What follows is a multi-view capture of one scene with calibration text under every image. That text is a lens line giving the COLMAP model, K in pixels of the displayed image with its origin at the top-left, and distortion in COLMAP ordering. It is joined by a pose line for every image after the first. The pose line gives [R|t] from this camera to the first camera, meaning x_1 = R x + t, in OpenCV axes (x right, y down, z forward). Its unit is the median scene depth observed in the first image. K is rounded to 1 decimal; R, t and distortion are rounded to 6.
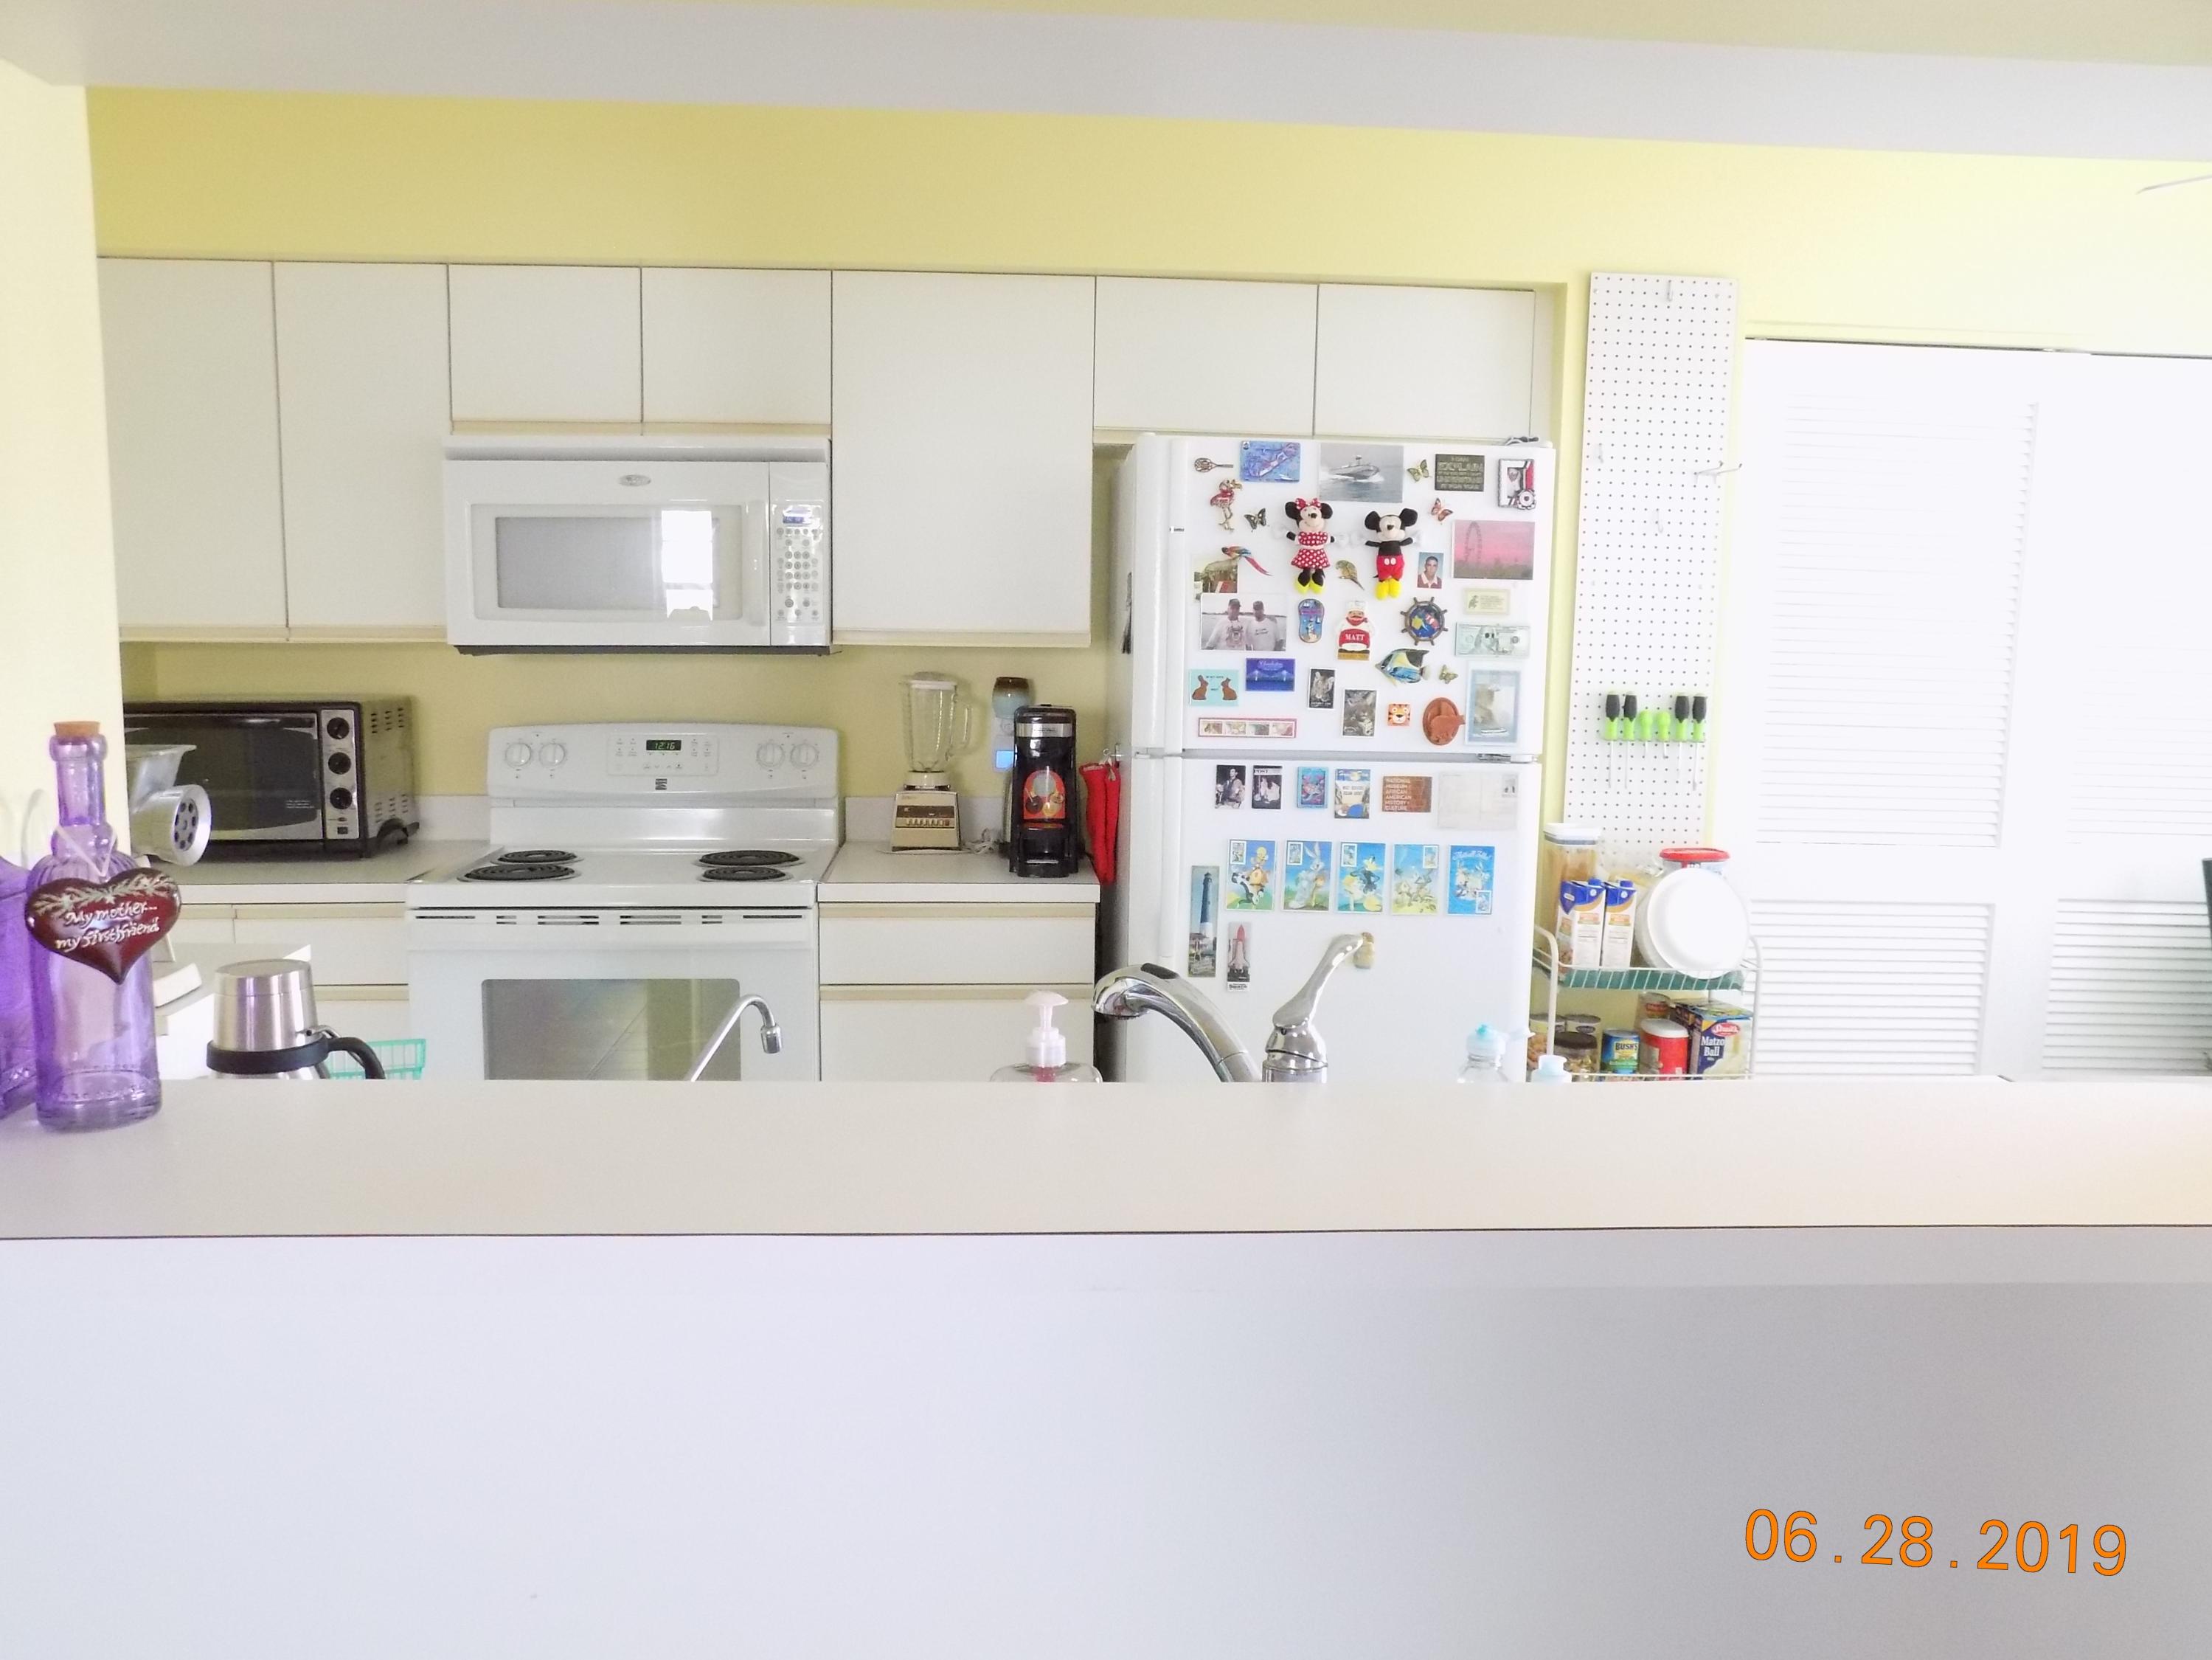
lens RADIAL K [[1592.0, 0, 1104.5], [0, 1592.0, 836.2], [0, 0, 1]] dist [-0.049770, 0.018250]
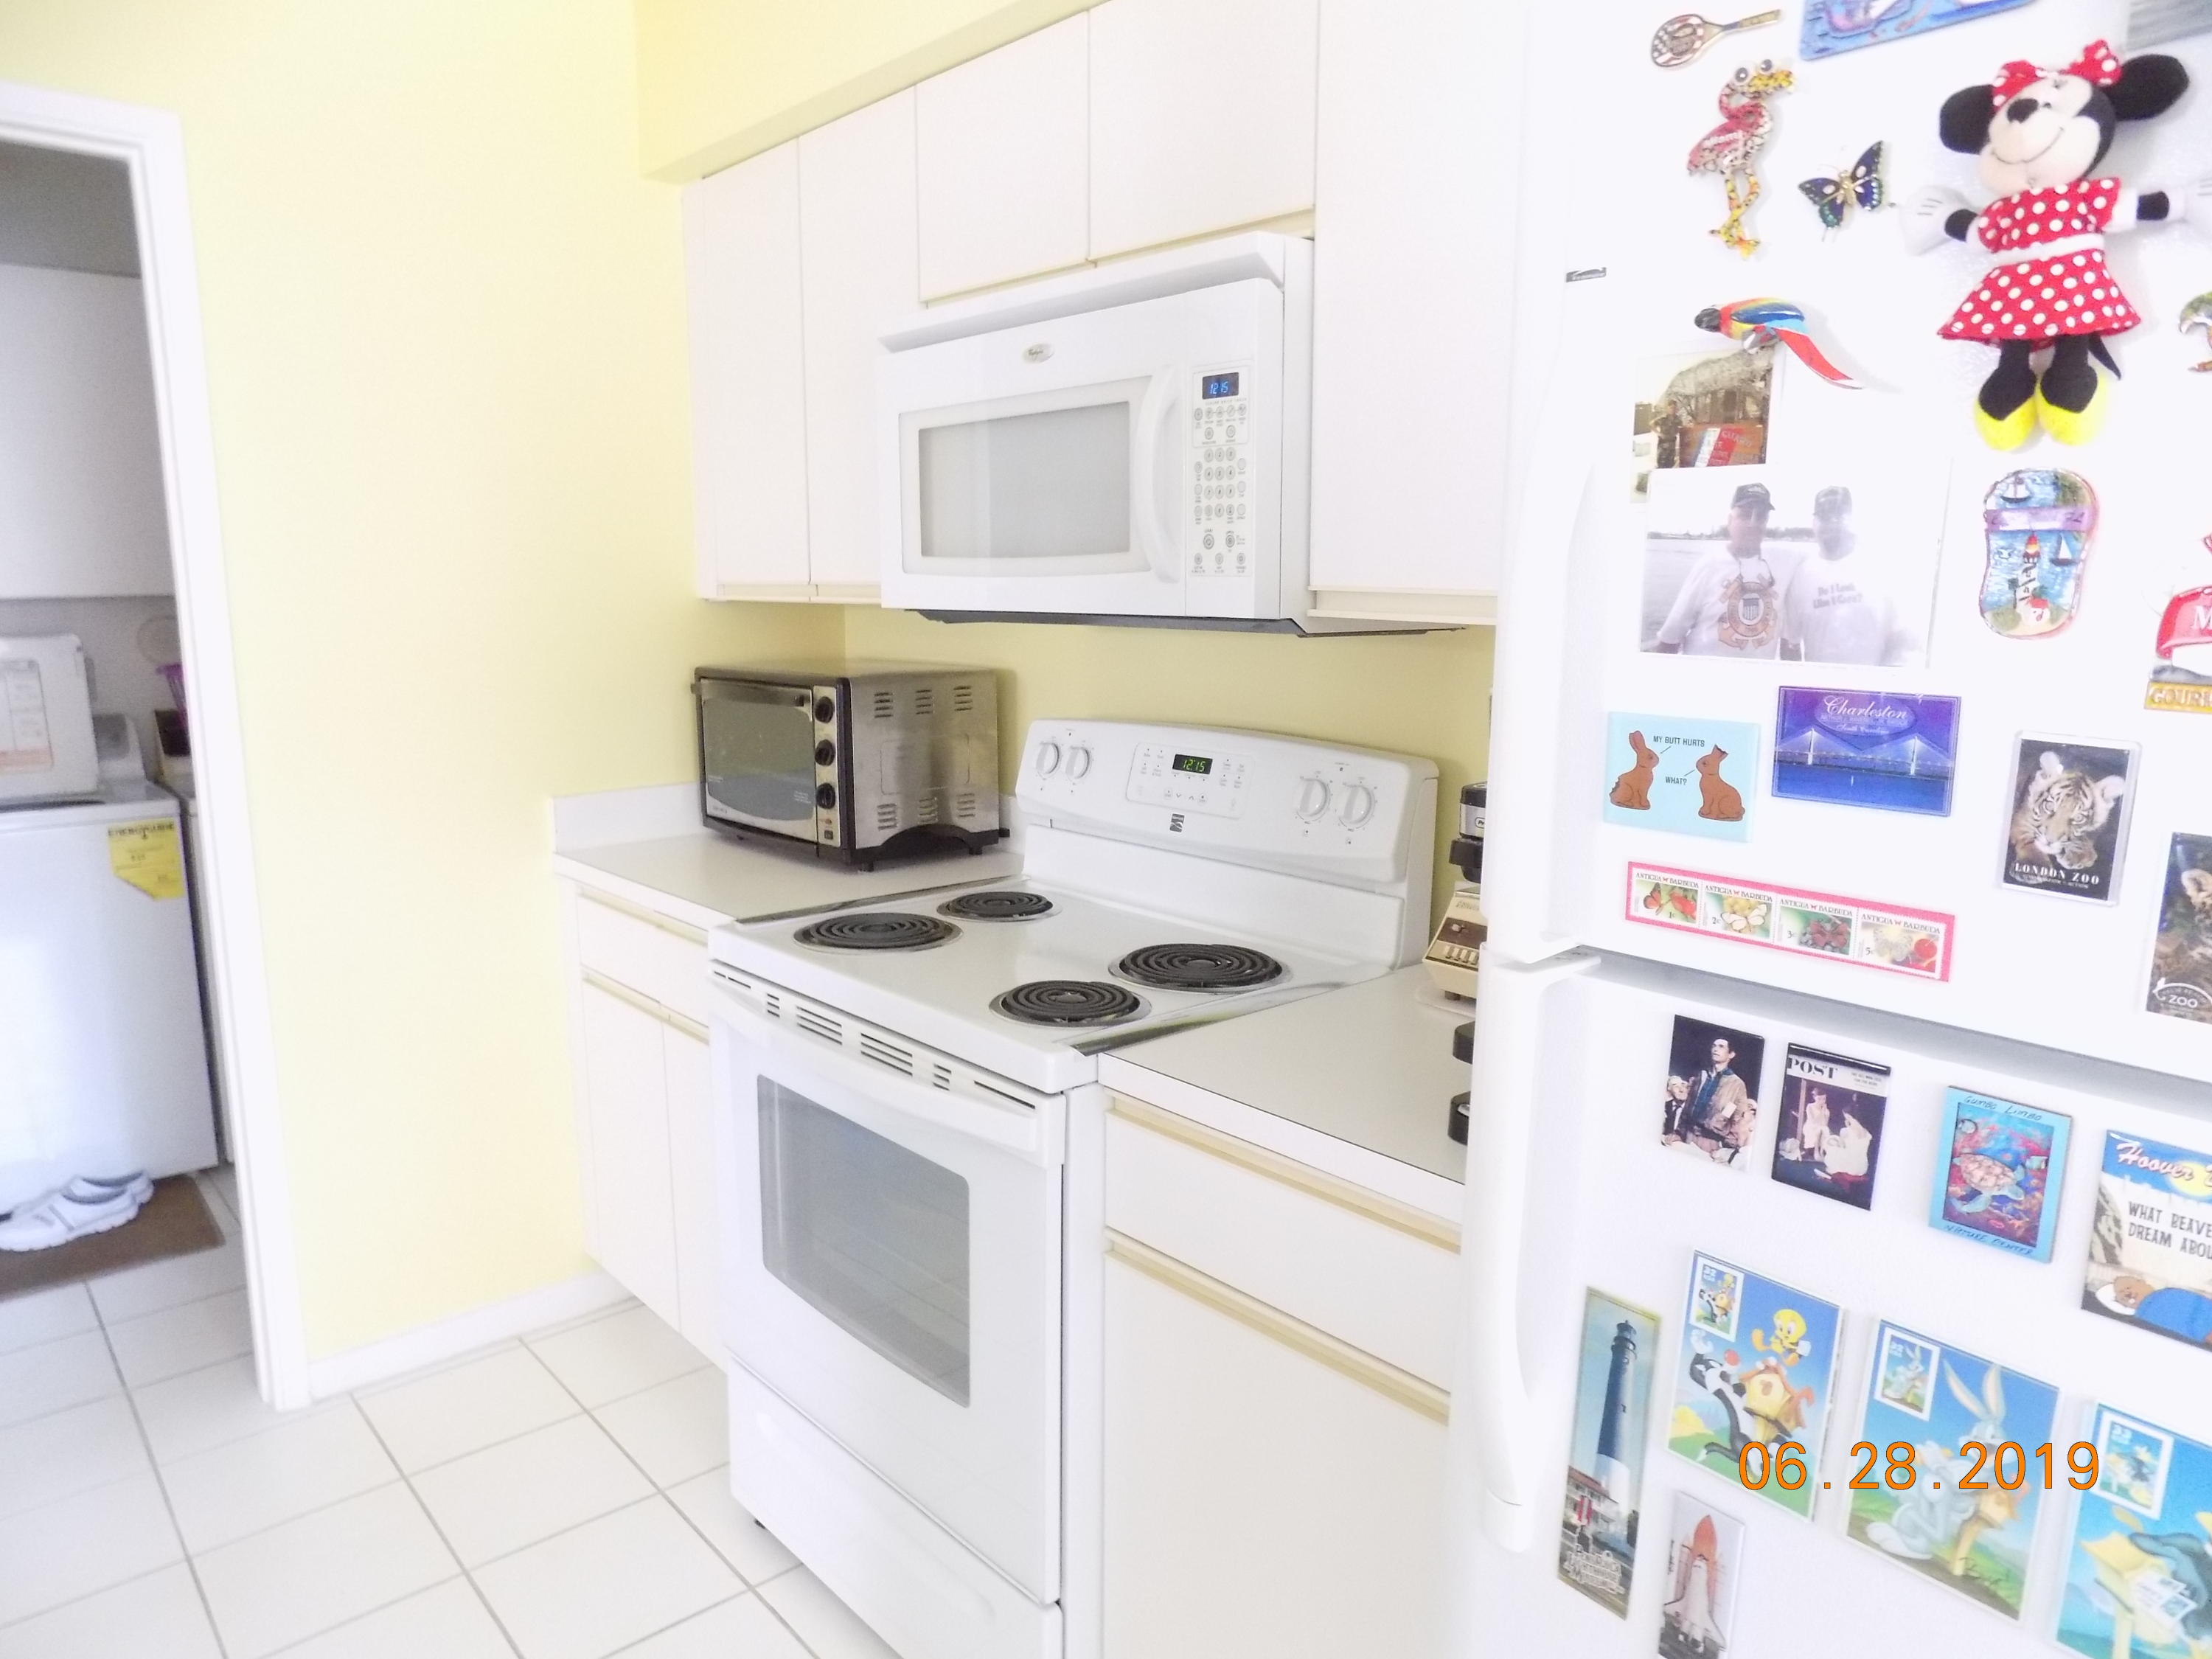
lens RADIAL K [[1472.2, 0, 1096.2], [0, 1472.2, 841.1], [0, 0, 1]] dist [-0.033061, 0.023520]
pose [[0.616796, 0.132305, -0.775924, 0.221938], [-0.102688, 0.990873, 0.087328, -0.092879], [0.780396, 0.025815, 0.624753, 0.722840]]
